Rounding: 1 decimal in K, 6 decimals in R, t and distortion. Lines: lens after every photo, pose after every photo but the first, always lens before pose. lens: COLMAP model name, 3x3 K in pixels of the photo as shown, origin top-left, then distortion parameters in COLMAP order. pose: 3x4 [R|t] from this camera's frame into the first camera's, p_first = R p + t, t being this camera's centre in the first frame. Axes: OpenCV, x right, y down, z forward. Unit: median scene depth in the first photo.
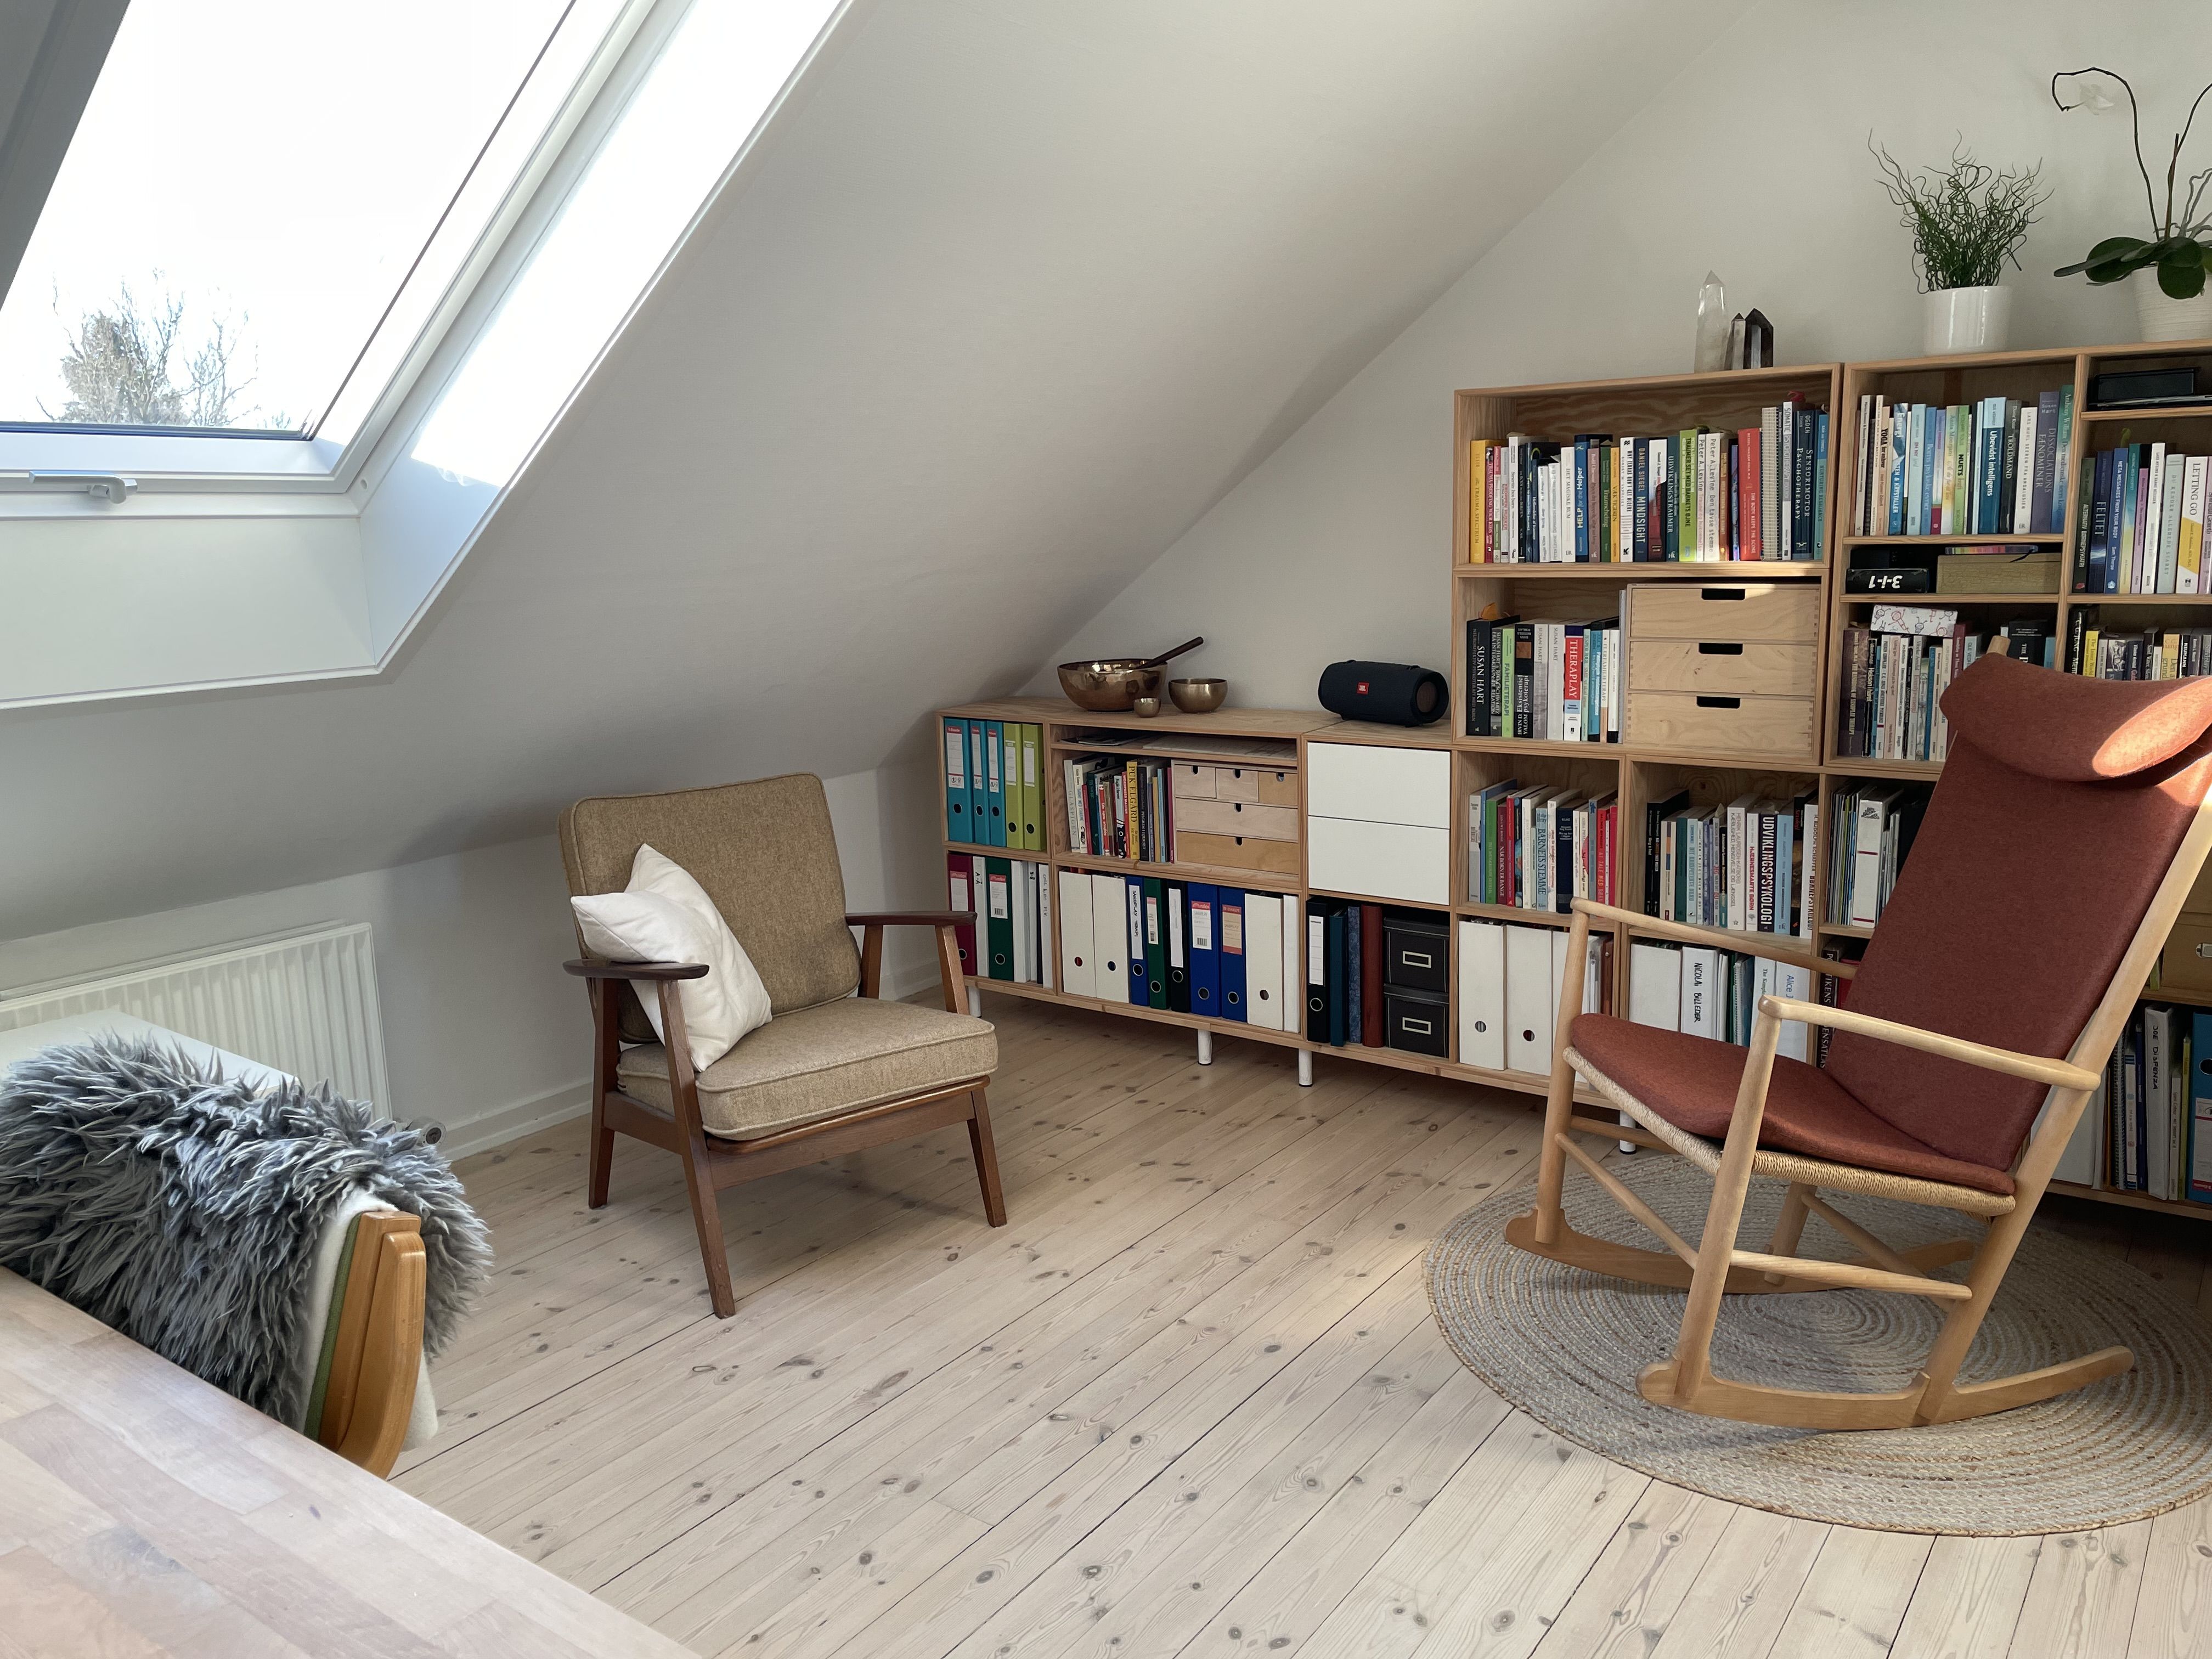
lens RADIAL K [[1676.9, 0, 1107.9], [0, 1676.9, 828.9], [0, 0, 1]] dist [0.008052, 0.001221]
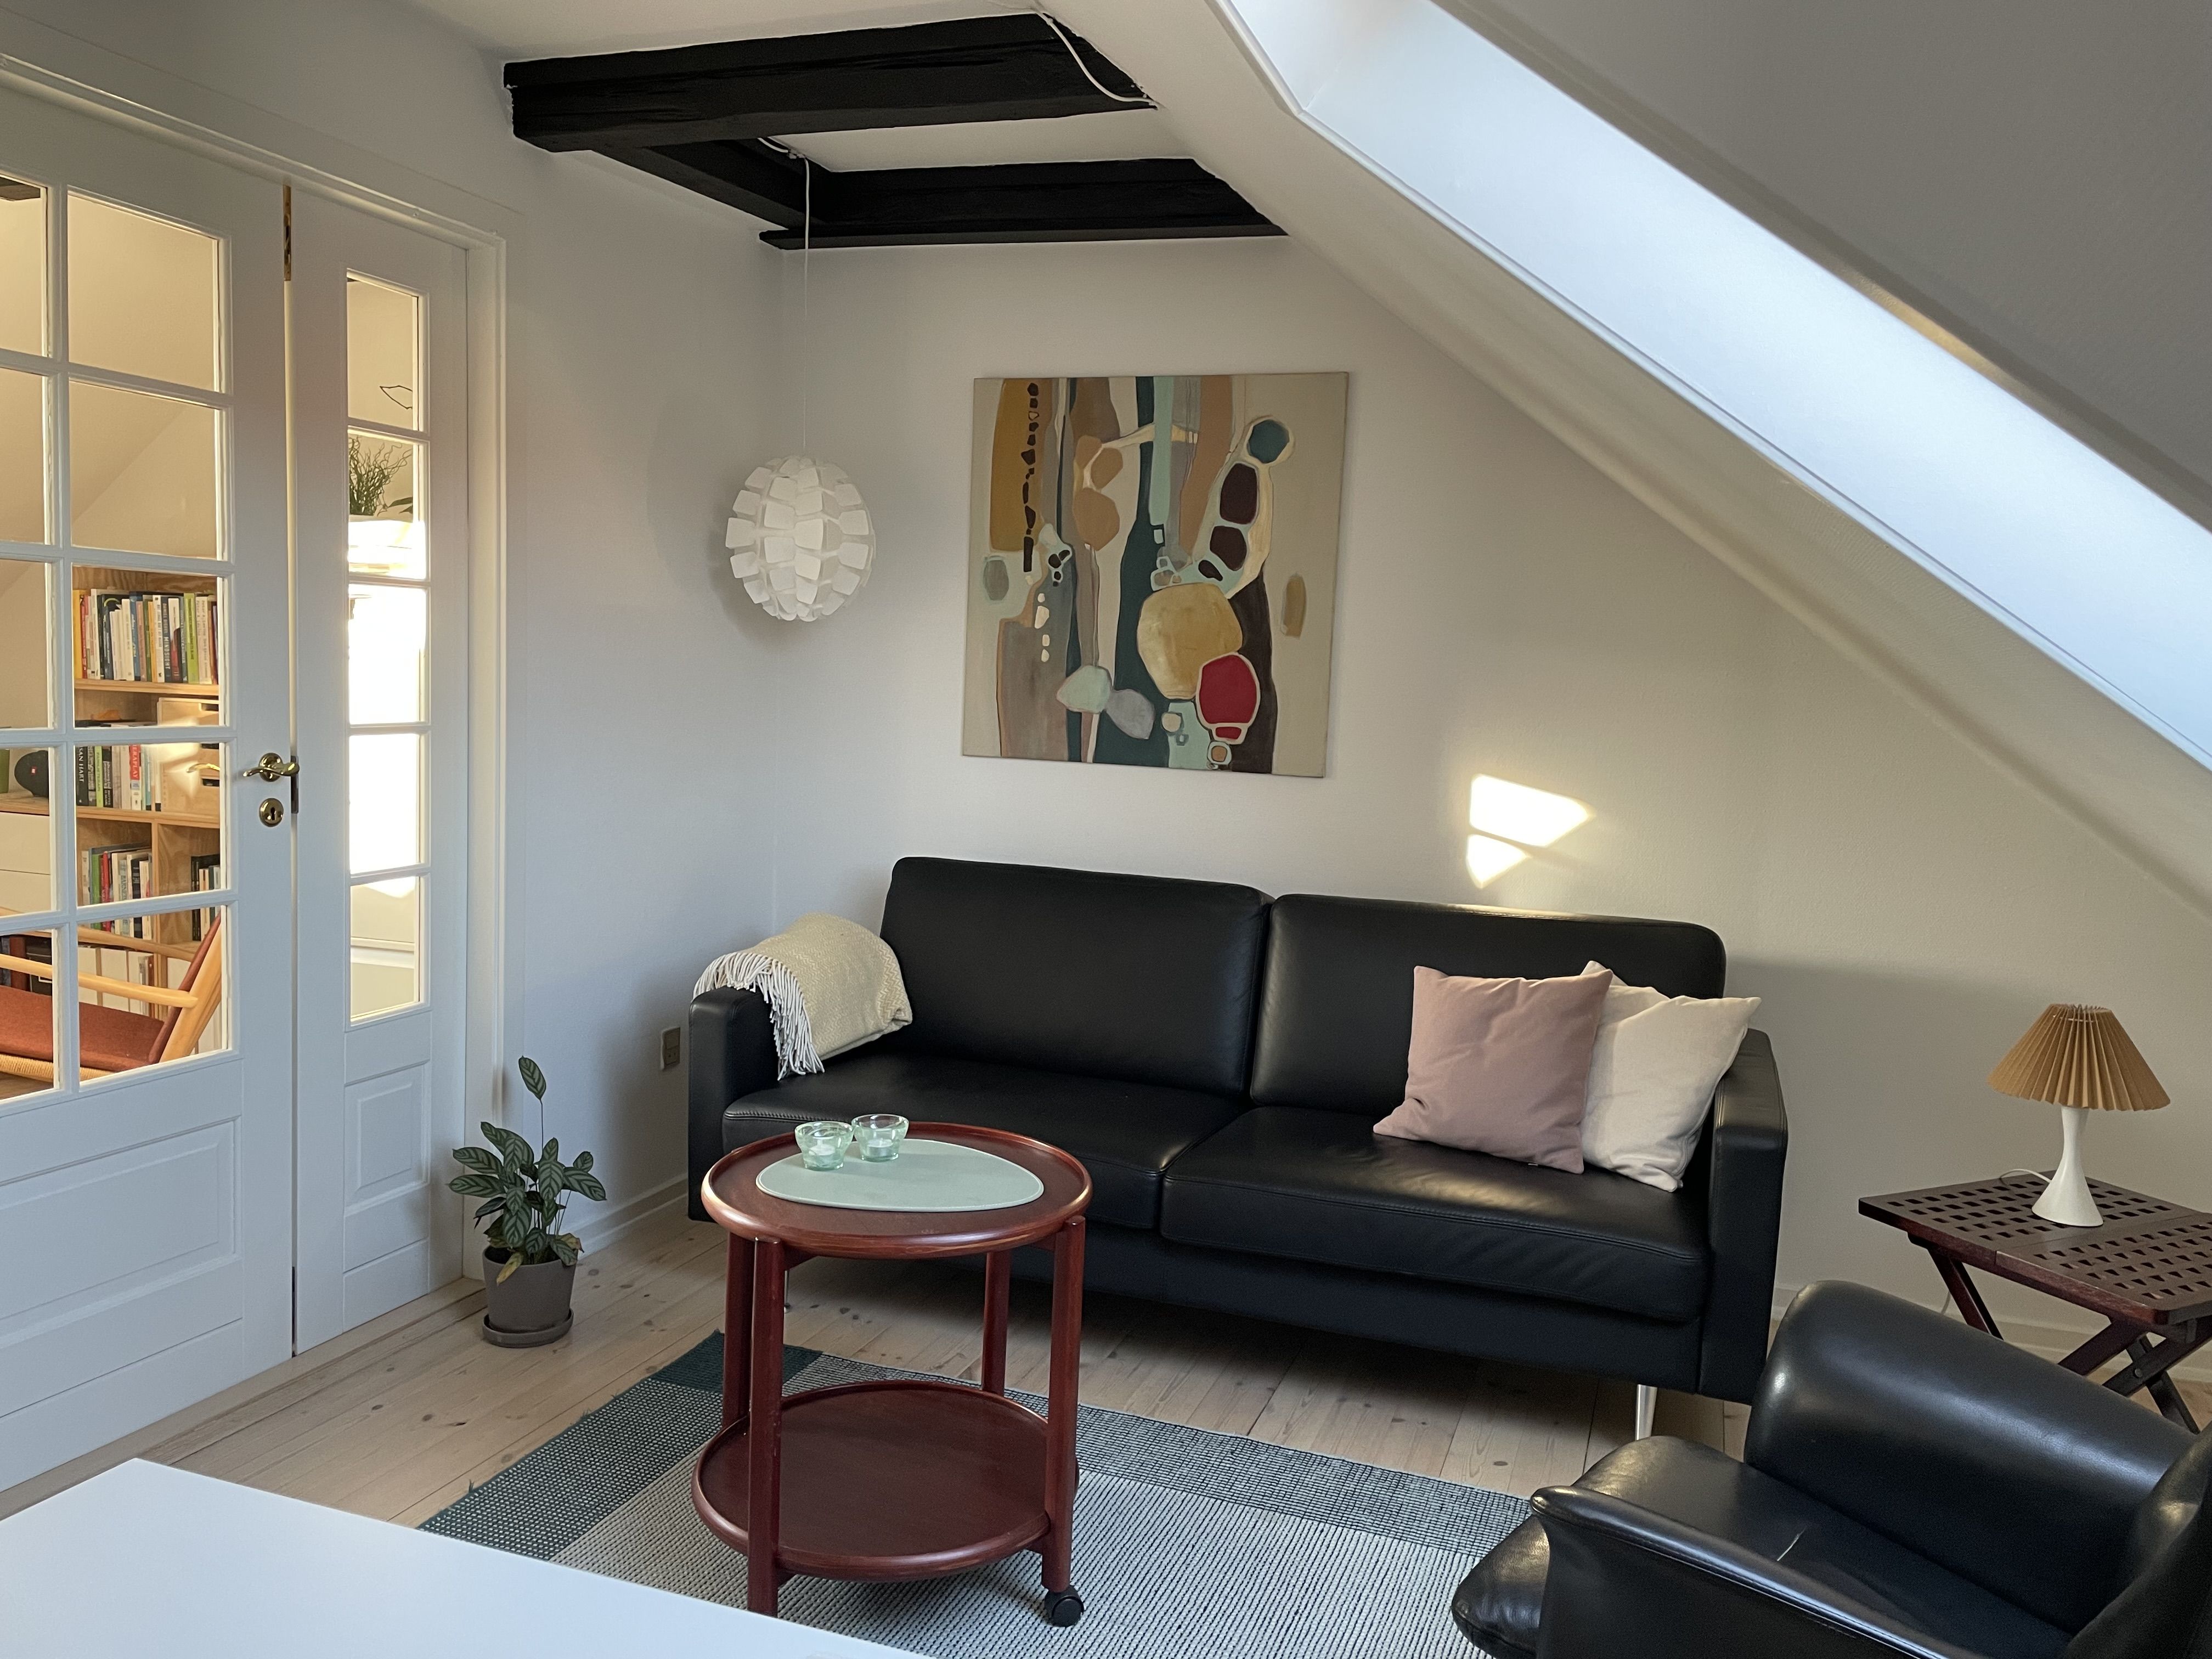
lens RADIAL K [[1676.9, 0, 1107.6], [0, 1676.9, 824.5], [0, 0, 1]] dist [0.008052, 0.001221]
pose [[0.954726, 0.034966, 0.295424, 0.639474], [-0.006421, 0.995259, -0.097049, 0.089024], [-0.297417, 0.090758, 0.950424, -0.550735]]
